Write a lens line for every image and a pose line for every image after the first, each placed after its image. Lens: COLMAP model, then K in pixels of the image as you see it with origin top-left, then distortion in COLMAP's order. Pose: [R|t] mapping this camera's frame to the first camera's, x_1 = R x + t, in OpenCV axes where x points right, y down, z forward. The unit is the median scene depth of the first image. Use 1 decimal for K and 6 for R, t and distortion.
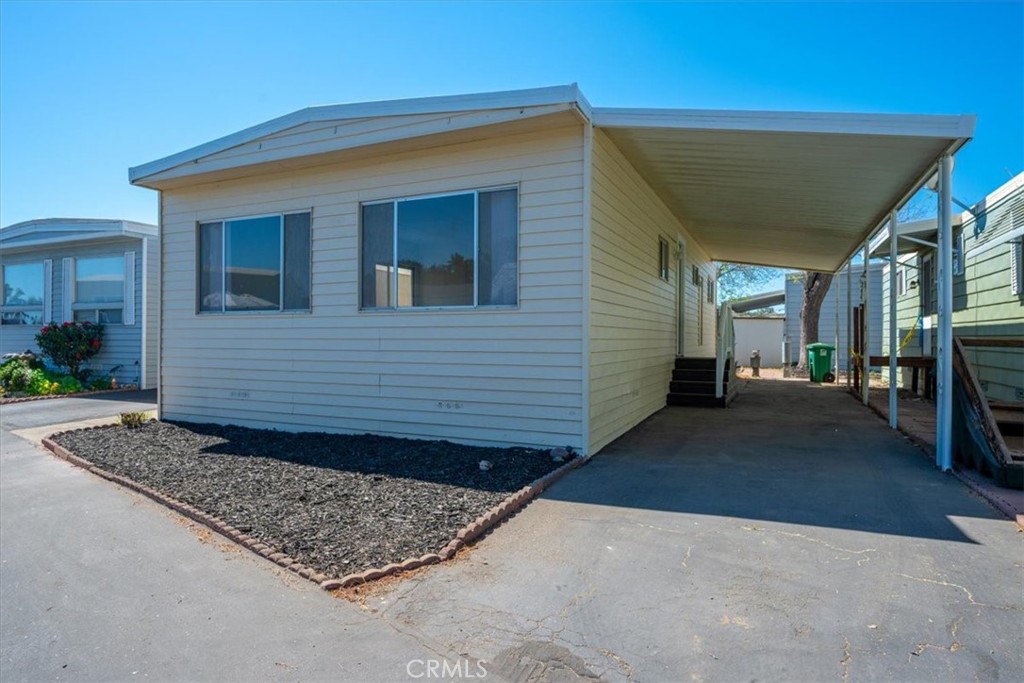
lens RADIAL K [[584.3, 0, 512.8], [0, 584.3, 344.1], [0, 0, 1]] dist [-0.002993, 0.005285]
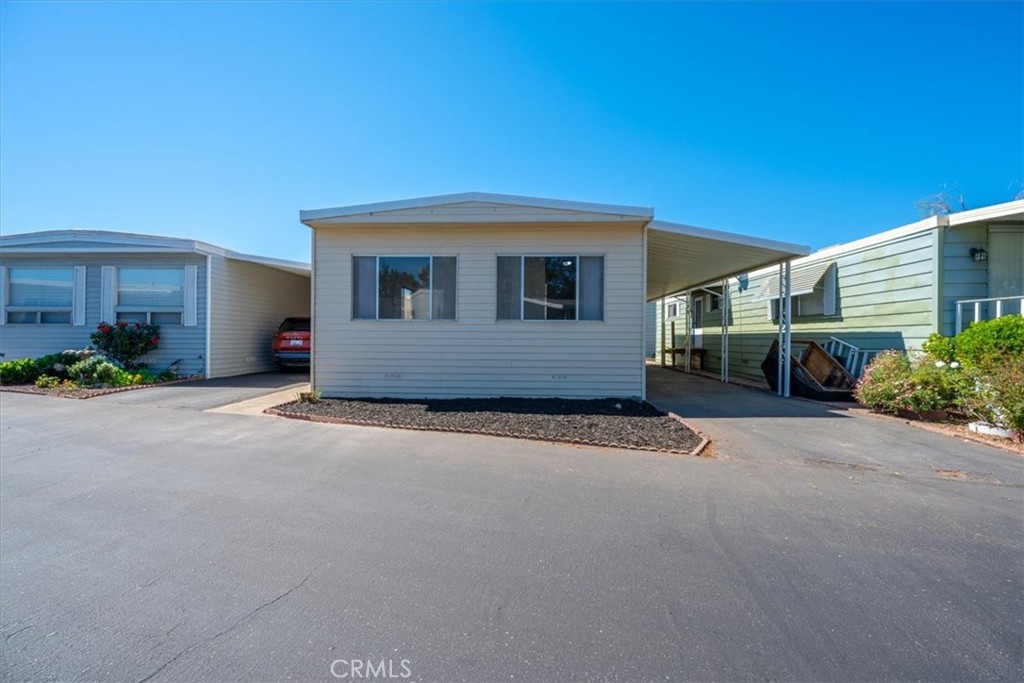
lens RADIAL K [[401.0, 0, 515.2], [0, 401.0, 342.3], [0, 0, 1]] dist [0.002718, -0.001462]
pose [[0.926093, 0.000652, 0.377294, -0.362479], [-0.000320, 1.000000, -0.000942, 0.001334], [-0.377294, 0.000751, 0.926093, -0.027809]]
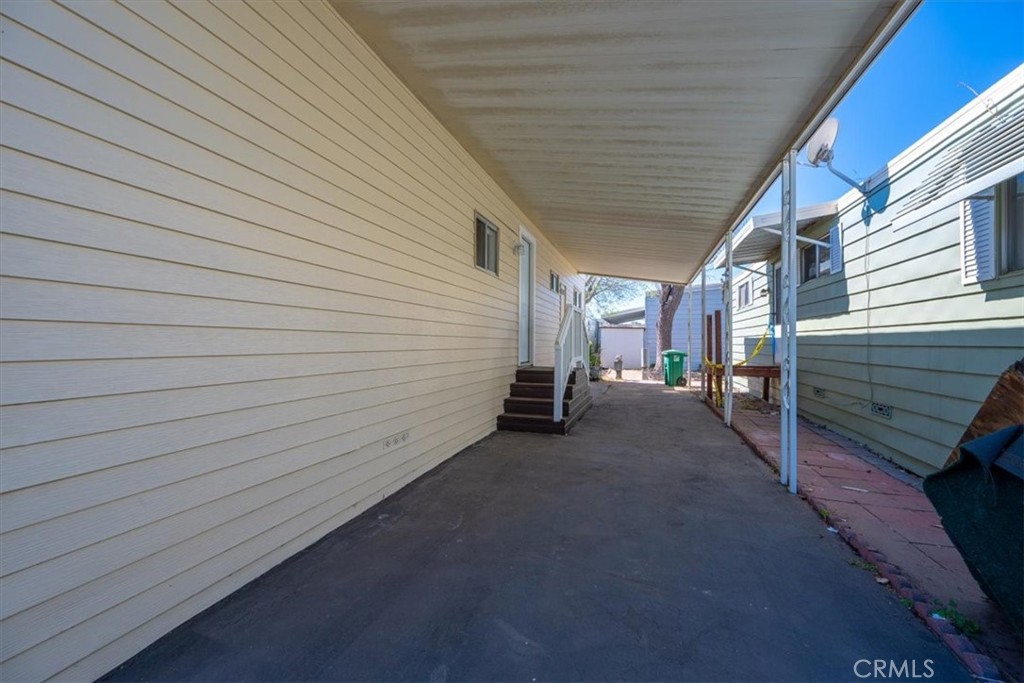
lens RADIAL K [[401.0, 0, 512.1], [0, 401.0, 343.4], [0, 0, 1]] dist [0.002718, -0.001462]
pose [[0.994045, 0.004051, 0.108893, 0.183211], [-0.003187, 0.999962, -0.008108, -0.008214], [-0.108922, 0.007713, 0.994020, 0.364709]]
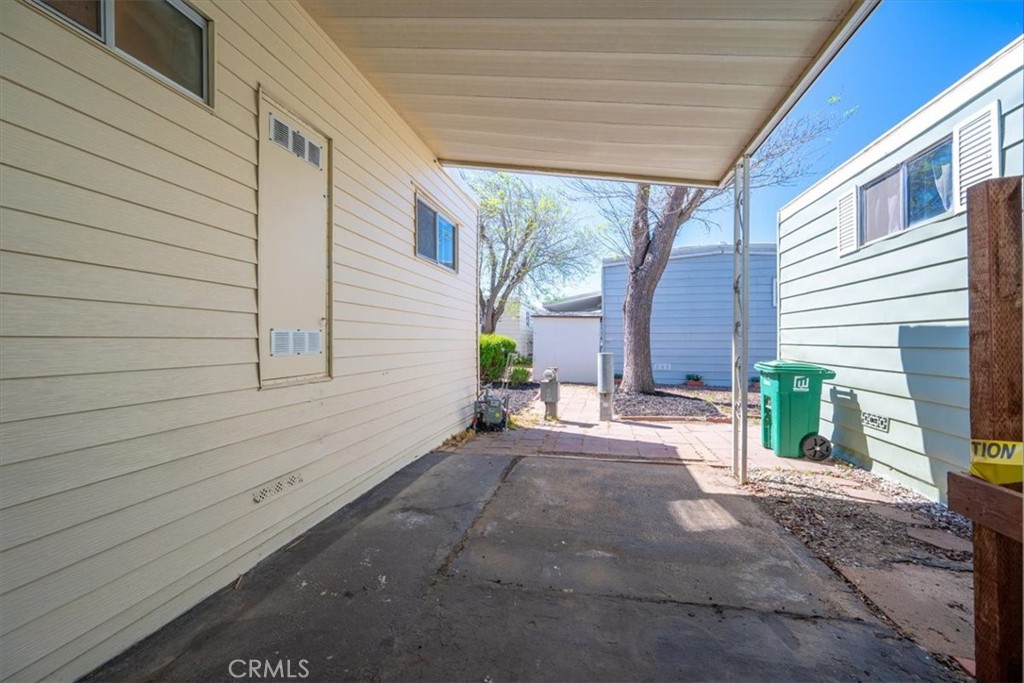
lens RADIAL K [[401.0, 0, 508.8], [0, 401.0, 340.5], [0, 0, 1]] dist [0.002718, -0.001462]
pose [[0.978148, 0.004661, 0.207860, 0.439544], [-0.002477, 0.999939, -0.010765, -0.014975], [-0.207897, 0.010015, 0.978099, 0.946031]]
